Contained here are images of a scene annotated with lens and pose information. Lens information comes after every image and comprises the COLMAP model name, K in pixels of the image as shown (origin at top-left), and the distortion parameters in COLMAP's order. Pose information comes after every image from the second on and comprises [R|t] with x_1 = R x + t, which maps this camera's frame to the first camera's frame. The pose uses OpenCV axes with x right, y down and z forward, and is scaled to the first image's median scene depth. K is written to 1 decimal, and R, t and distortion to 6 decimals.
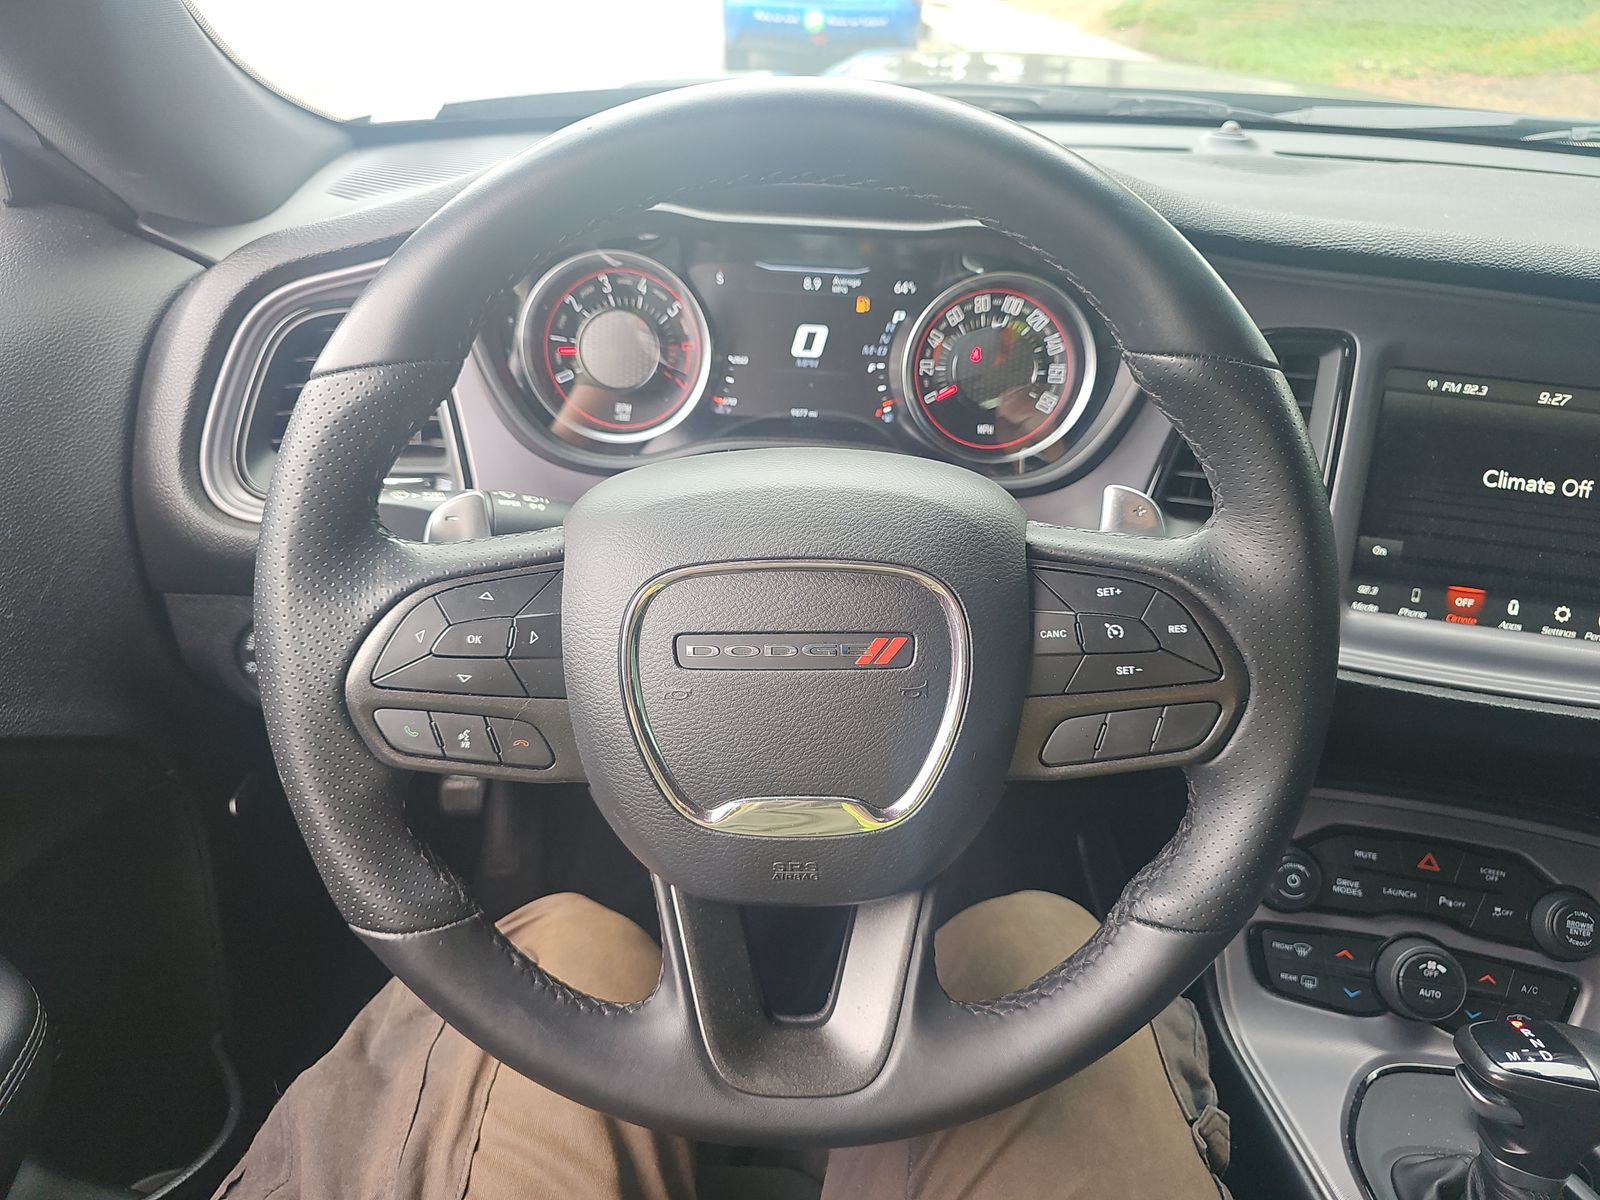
lens RADIAL K [[1061.8, 0, 798.9], [0, 1061.8, 612.8], [0, 0, 1]] dist [0.024622, -0.021982]
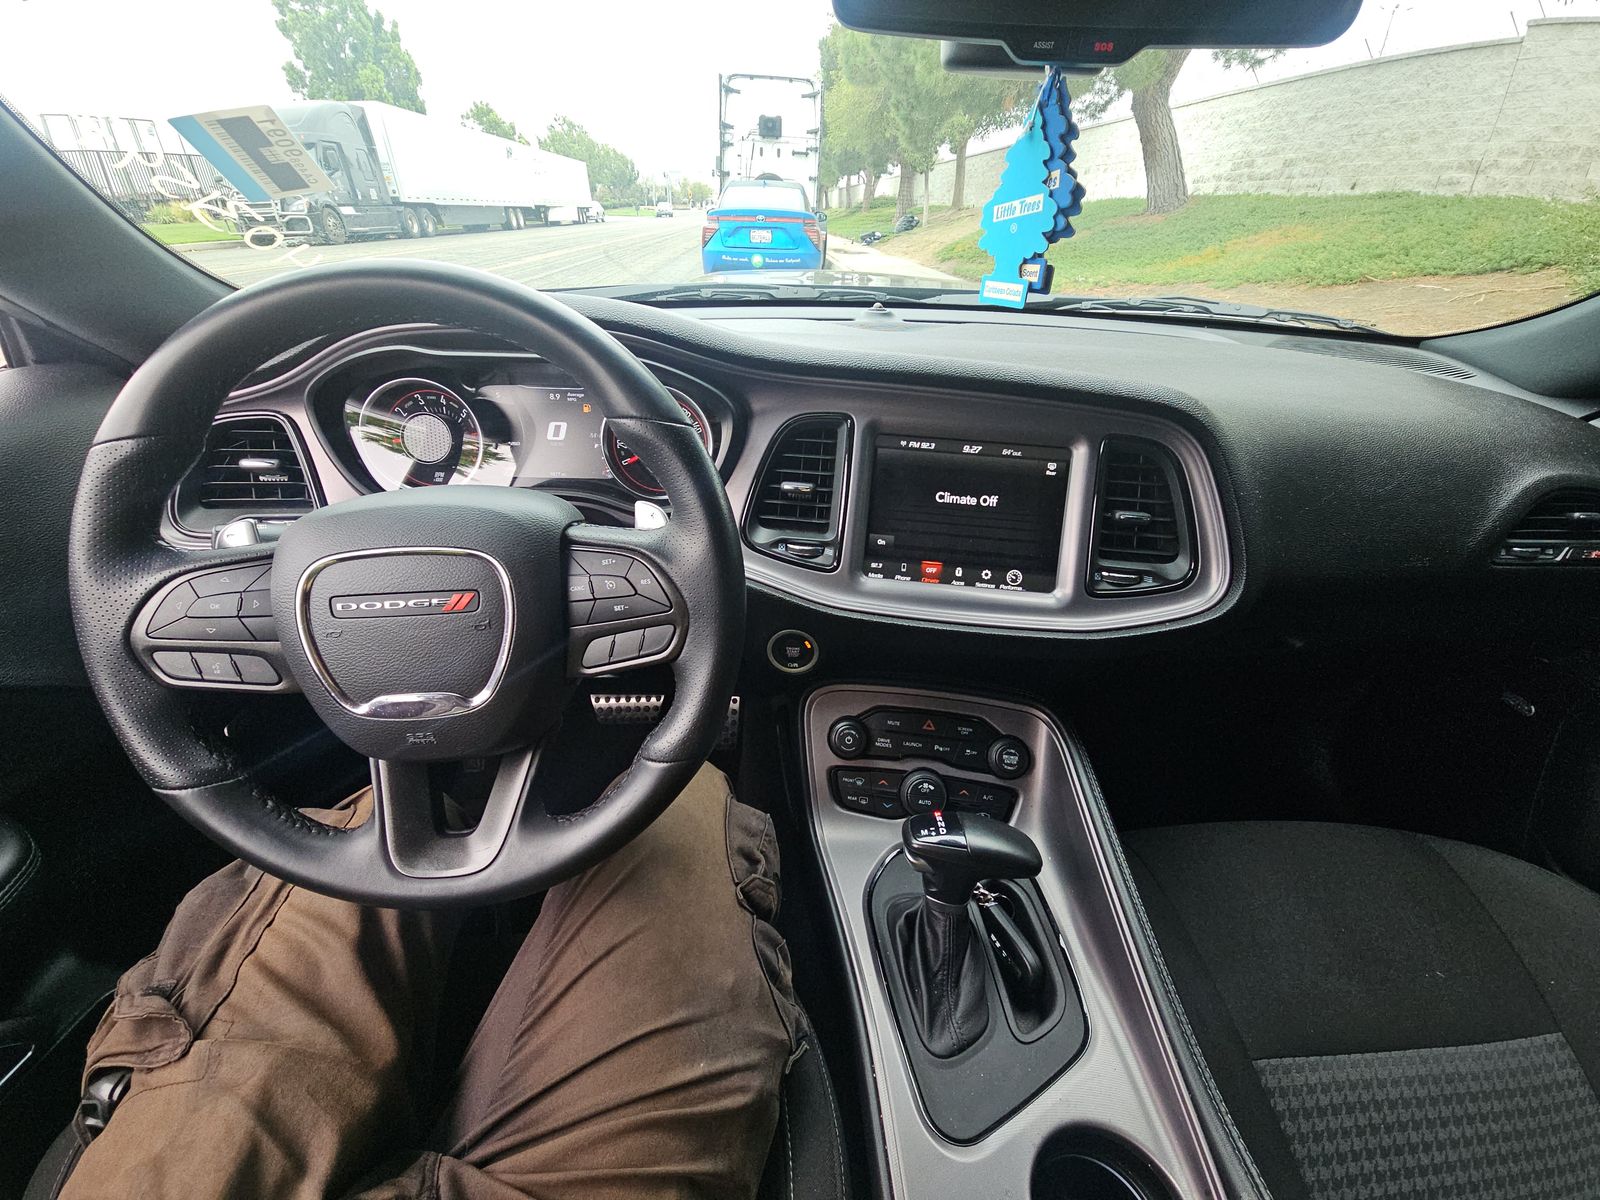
lens RADIAL K [[641.8, 0, 800.0], [0, 641.8, 600.0], [0, 0, 1]] dist [0.013019, -0.012230]
pose [[0.998216, -0.042364, 0.042070, 0.348928], [0.043288, 0.998835, -0.021306, 0.047752], [-0.041119, 0.023090, 0.998887, -0.012907]]
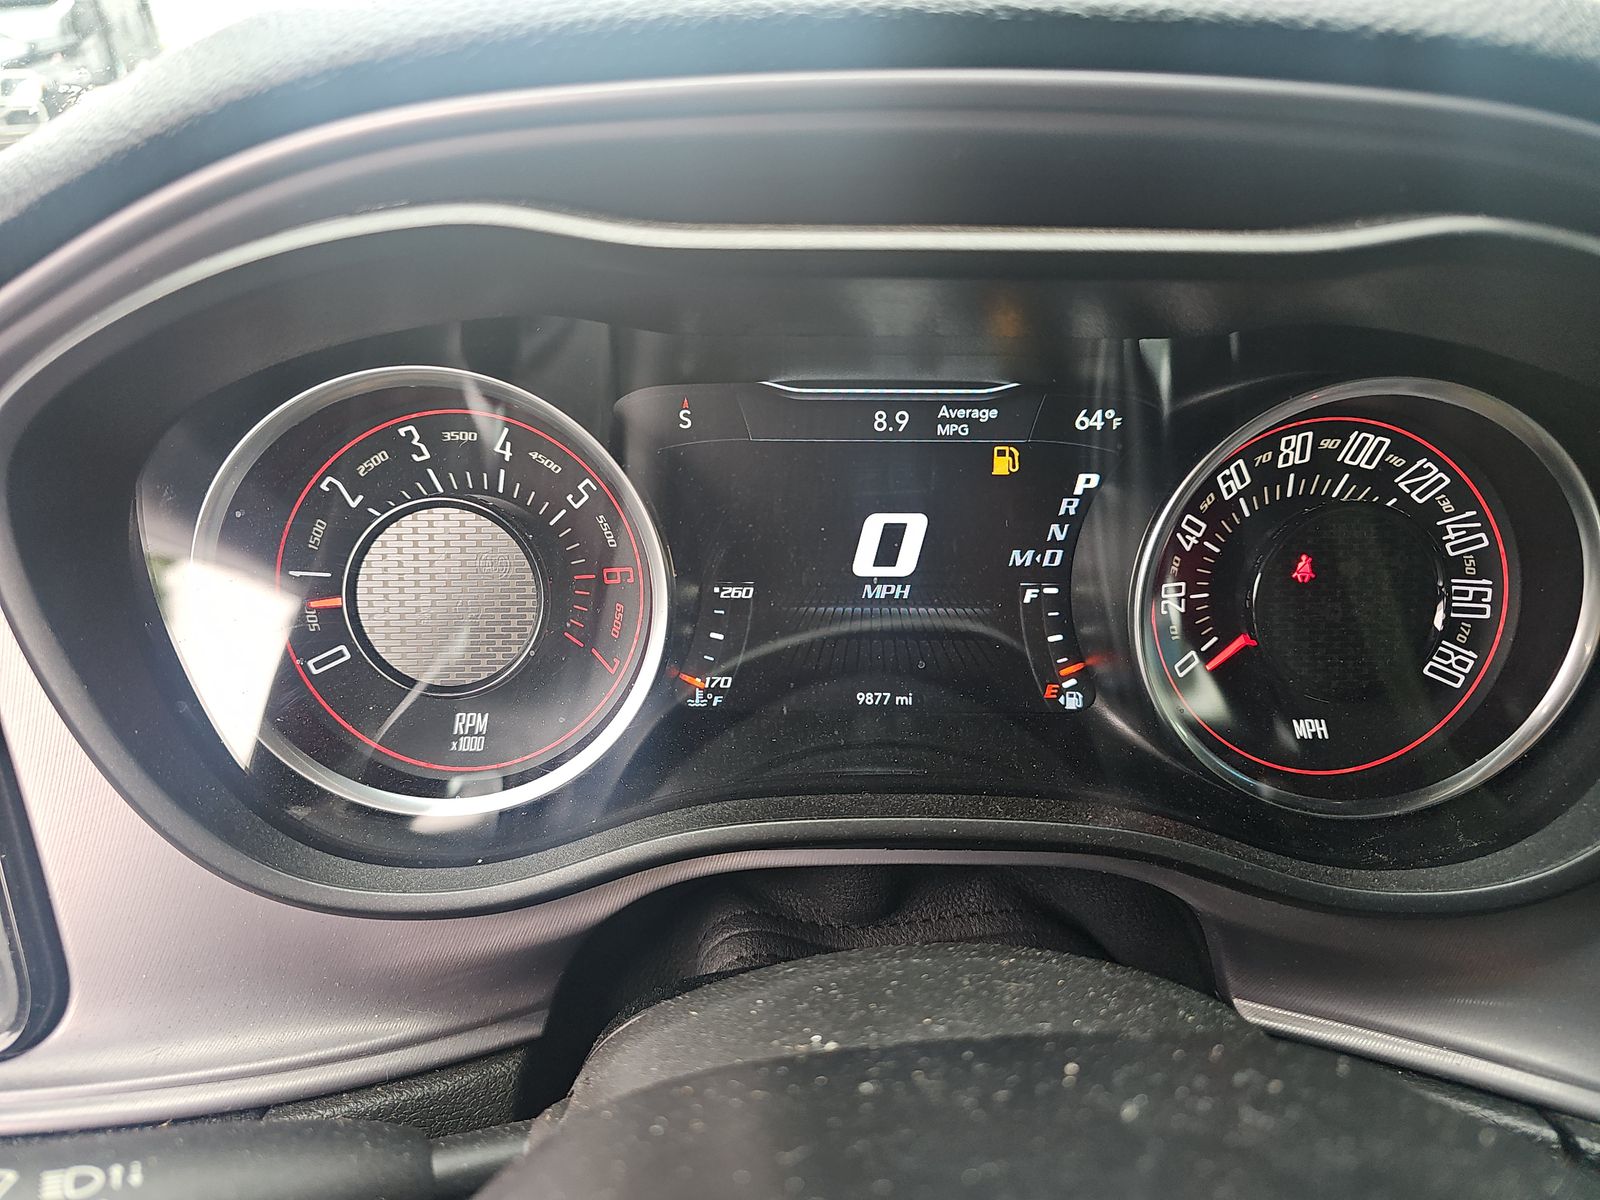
lens RADIAL K [[972.4, 0, 800.0], [0, 972.4, 600.0], [0, 0, 1]] dist [-0.005051, -0.002544]
pose [[0.998815, -0.047038, 0.012454, -0.035800], [0.048110, 0.992984, -0.108022, -0.196836], [-0.007286, 0.108493, 0.994070, 0.617278]]
